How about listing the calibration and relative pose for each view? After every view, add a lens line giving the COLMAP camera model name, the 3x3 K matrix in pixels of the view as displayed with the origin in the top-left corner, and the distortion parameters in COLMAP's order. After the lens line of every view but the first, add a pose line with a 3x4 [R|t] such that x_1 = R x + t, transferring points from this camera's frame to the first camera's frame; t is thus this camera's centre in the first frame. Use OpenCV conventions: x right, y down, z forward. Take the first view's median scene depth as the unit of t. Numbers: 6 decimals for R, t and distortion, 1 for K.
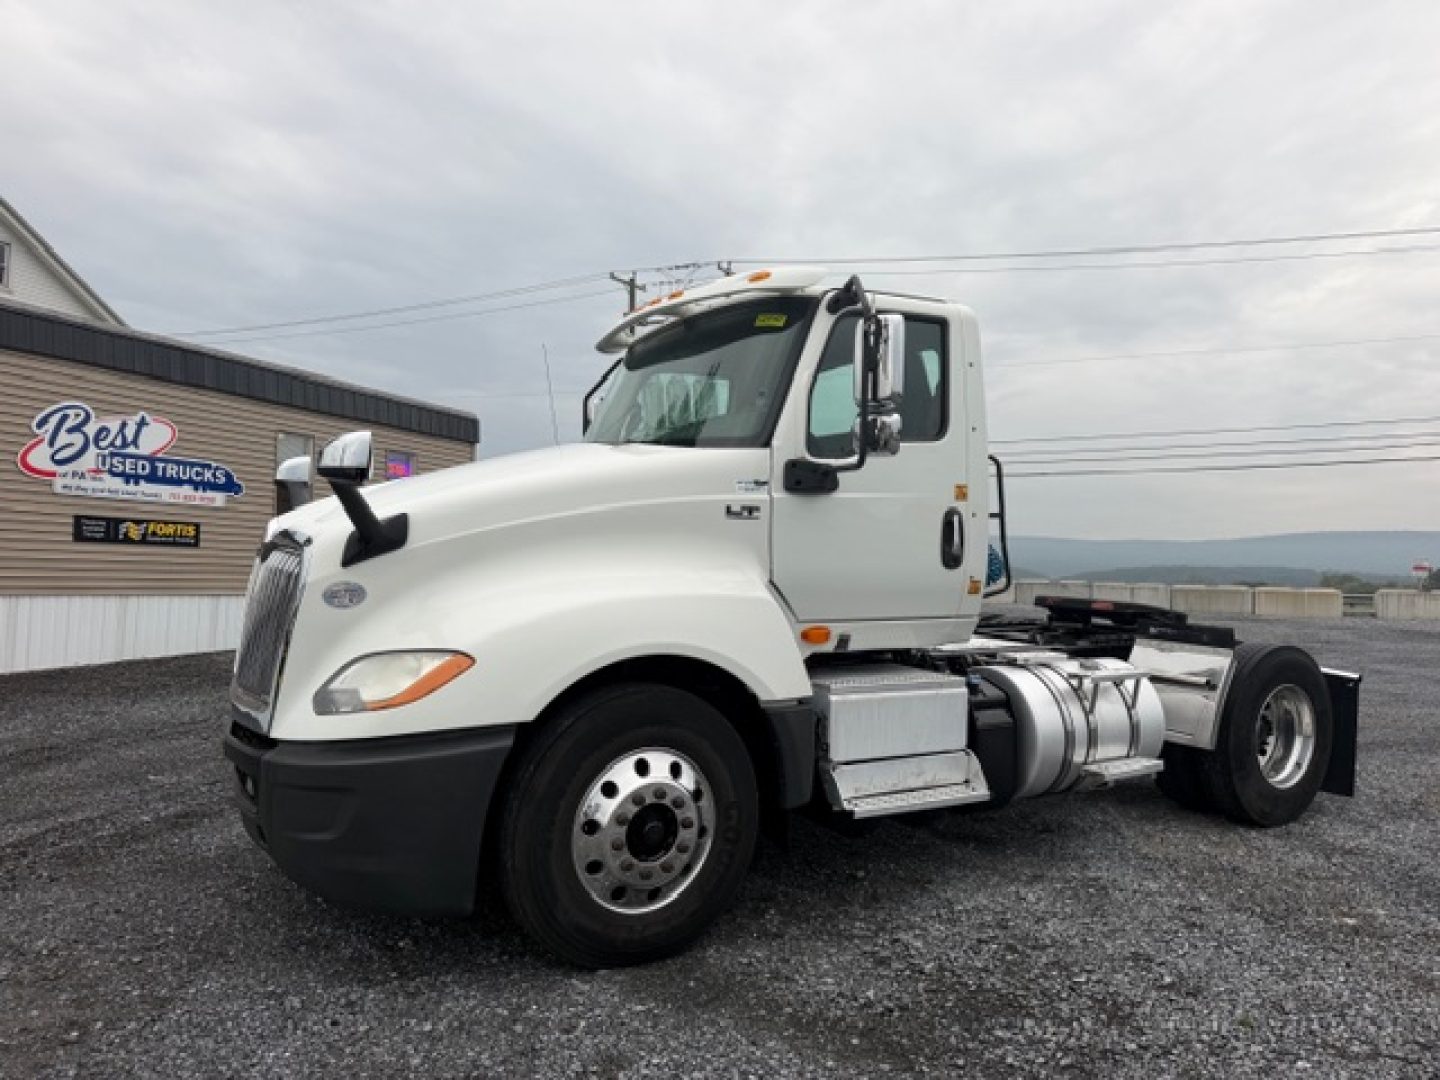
lens RADIAL K [[1031.2, 0, 720.0], [0, 1031.2, 540.0], [0, 0, 1]] dist [0.006881, -0.038470]
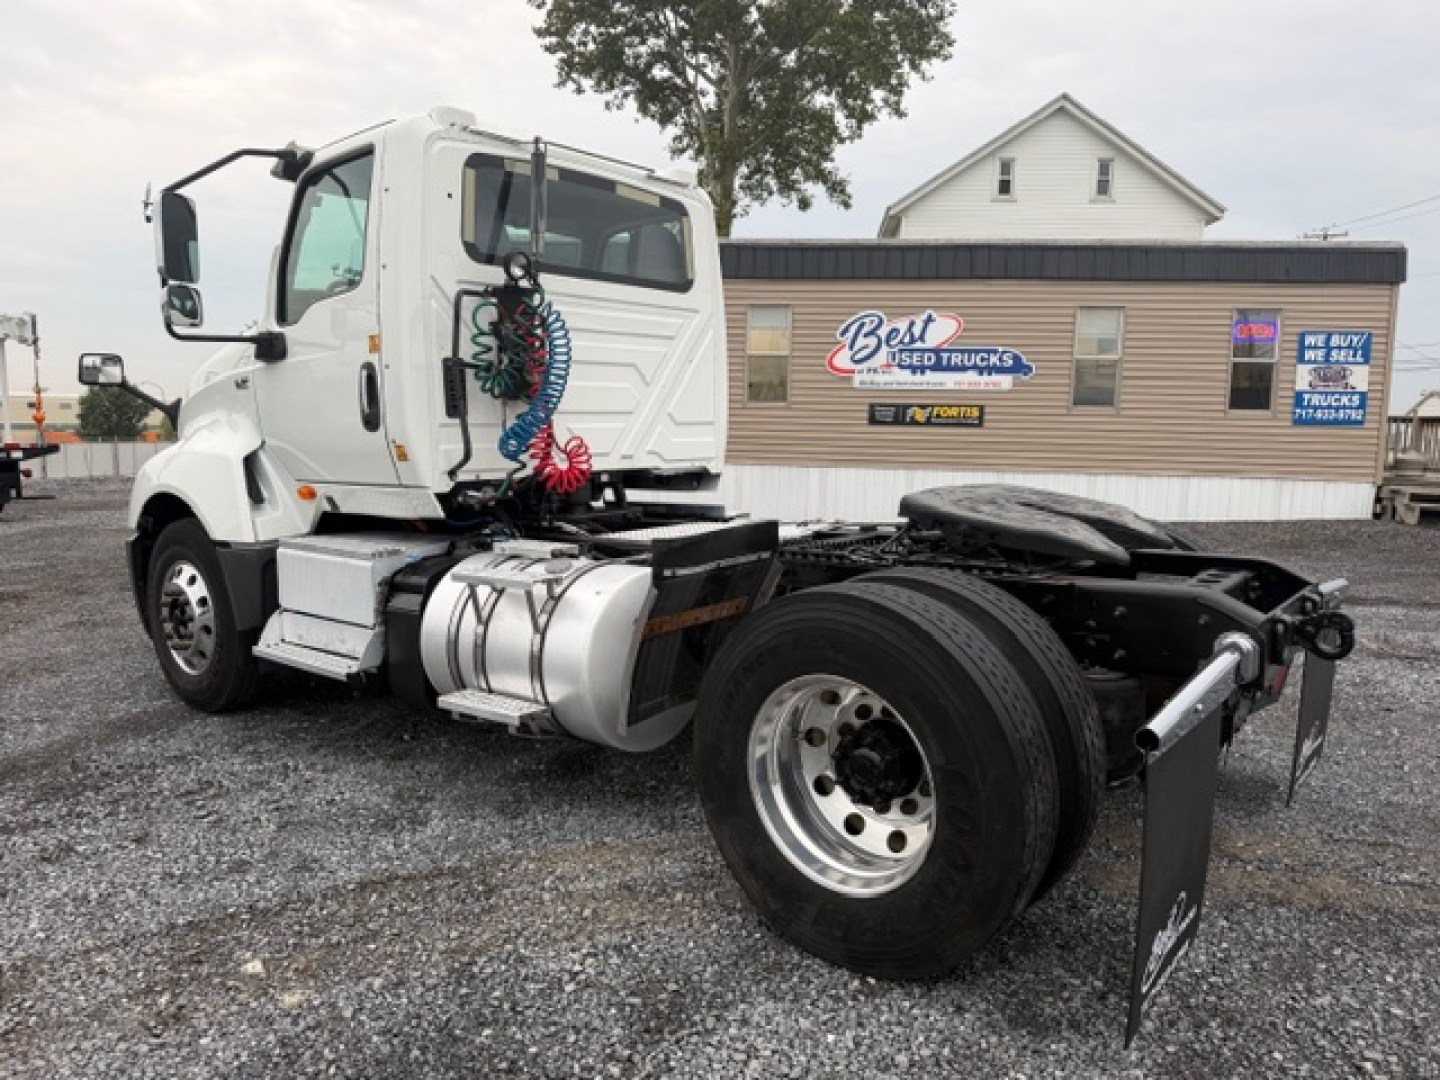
lens RADIAL K [[1031.2, 0, 720.0], [0, 1031.2, 540.0], [0, 0, 1]] dist [0.006881, -0.038470]
pose [[0.304361, 0.081080, -0.949100, 0.499810], [0.023651, 0.995420, 0.092622, 0.019863], [0.952263, -0.050638, 0.301049, 0.427167]]
